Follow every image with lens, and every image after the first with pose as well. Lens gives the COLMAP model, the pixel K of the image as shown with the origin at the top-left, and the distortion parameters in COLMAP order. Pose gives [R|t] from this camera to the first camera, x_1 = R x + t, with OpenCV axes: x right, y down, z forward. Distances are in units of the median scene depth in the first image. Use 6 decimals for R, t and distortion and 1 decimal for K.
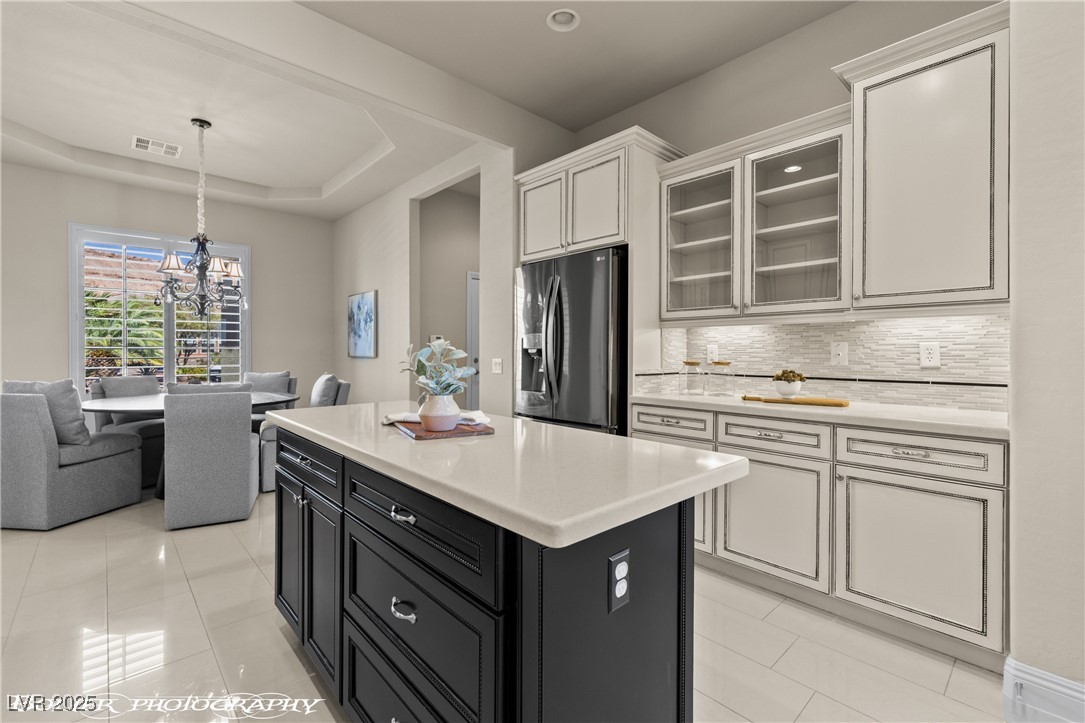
lens RADIAL K [[473.3, 0, 536.9], [0, 473.3, 354.9], [0, 0, 1]] dist [-0.001047, -0.000154]
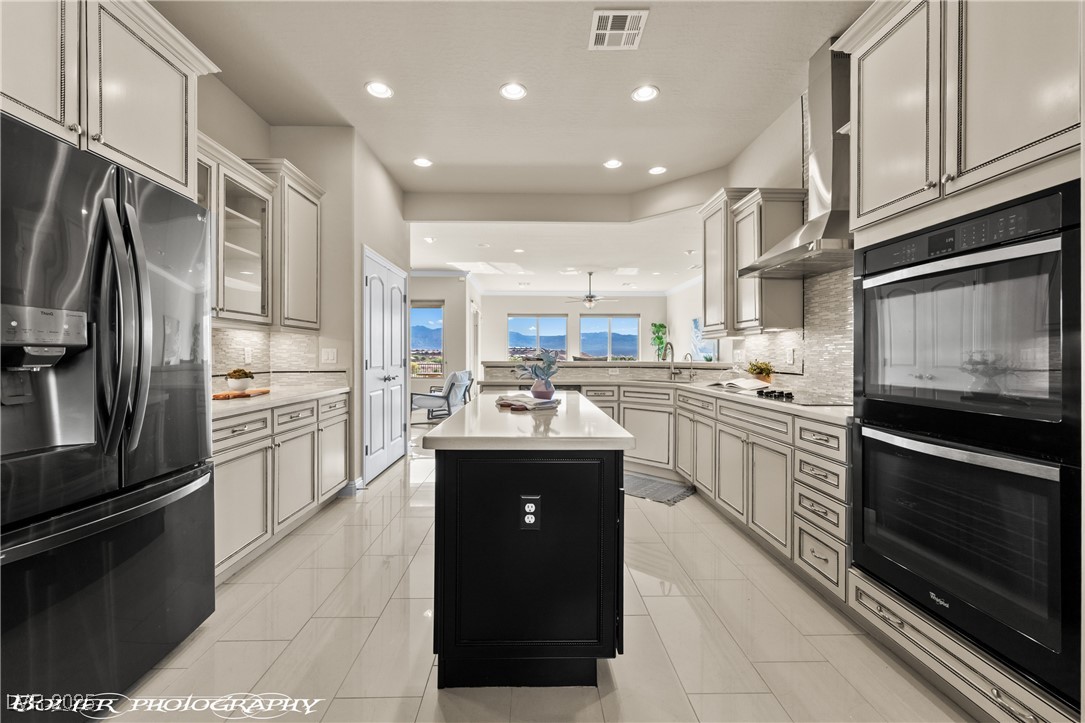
lens RADIAL K [[435.9, 0, 540.9], [0, 435.9, 354.8], [0, 0, 1]] dist [-0.000289, -0.000010]
pose [[-0.757406, -0.002874, 0.652938, -0.679395], [0.002399, 0.999971, 0.007185, -0.009226], [-0.652940, 0.007009, -0.757378, 1.204698]]
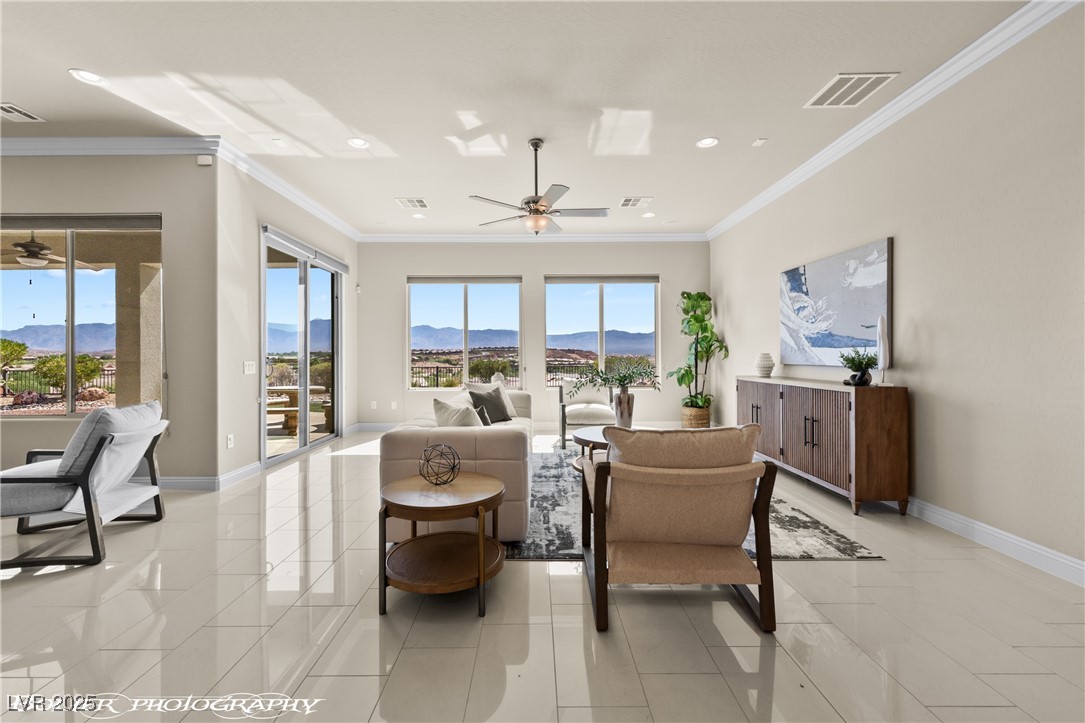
lens RADIAL K [[445.0, 0, 541.1], [0, 445.0, 347.8], [0, 0, 1]] dist [0.001403, 0.000245]
pose [[-0.748018, 0.011314, 0.663582, 0.401126], [0.009475, 0.999935, -0.006369, 0.007680], [-0.663611, 0.001524, -0.748076, -0.709215]]
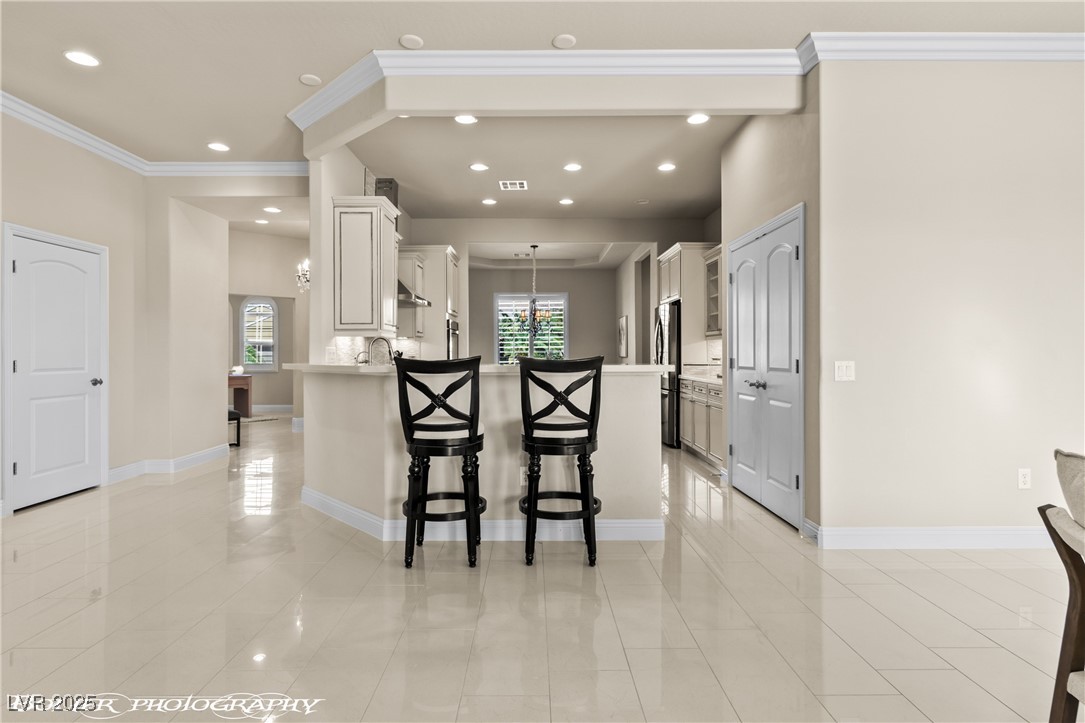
lens RADIAL K [[550.7, 0, 542.5], [0, 550.7, 361.5], [0, 0, 1]] dist [0.002452, 0.000464]
pose [[0.751743, 0.004795, -0.659439, 1.337006], [-0.001737, 0.999984, 0.005291, 0.018401], [0.659454, -0.002831, 0.751739, -1.175611]]
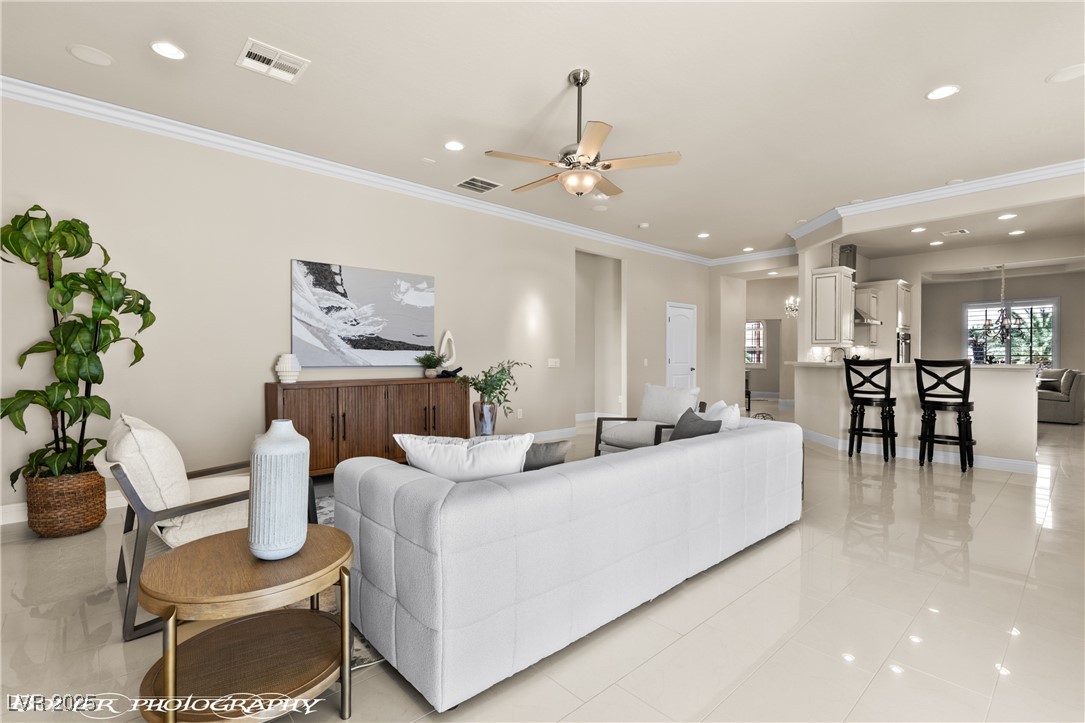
lens RADIAL K [[479.3, 0, 537.6], [0, 479.3, 355.1], [0, 0, 1]] dist [-0.001111, -0.000135]
pose [[-0.019290, -0.004586, -0.999803, 2.461018], [-0.012338, 0.999914, -0.004348, 0.026497], [0.999738, 0.012252, -0.019345, -1.813155]]
